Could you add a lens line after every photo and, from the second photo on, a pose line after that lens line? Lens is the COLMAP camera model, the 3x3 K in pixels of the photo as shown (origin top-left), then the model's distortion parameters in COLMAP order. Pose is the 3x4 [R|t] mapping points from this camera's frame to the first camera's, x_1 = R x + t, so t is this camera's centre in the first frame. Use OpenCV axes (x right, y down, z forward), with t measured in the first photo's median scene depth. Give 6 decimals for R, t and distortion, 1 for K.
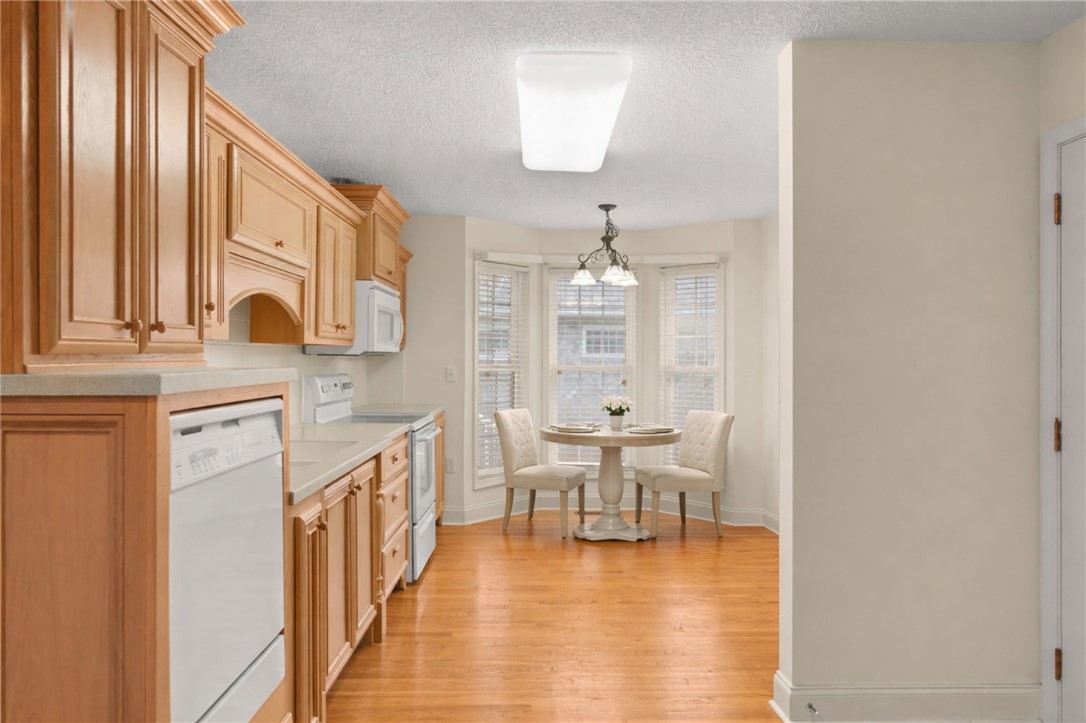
lens RADIAL K [[698.7, 0, 544.6], [0, 698.7, 358.9], [0, 0, 1]] dist [-0.003568, 0.006123]
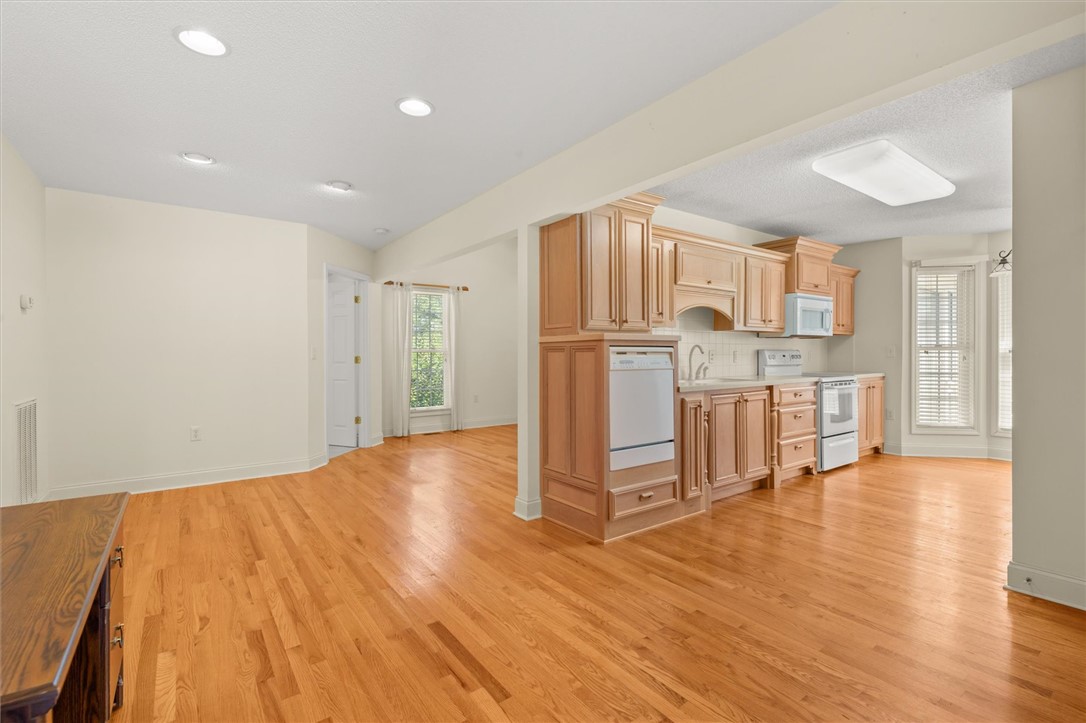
lens RADIAL K [[498.9, 0, 547.1], [0, 498.9, 358.8], [0, 0, 1]] dist [-0.001626, -0.000309]
pose [[0.580087, 0.000838, -0.814554, 0.798968], [0.002878, 0.999991, 0.003078, 0.087194], [0.814549, -0.004130, 0.580079, -0.394027]]
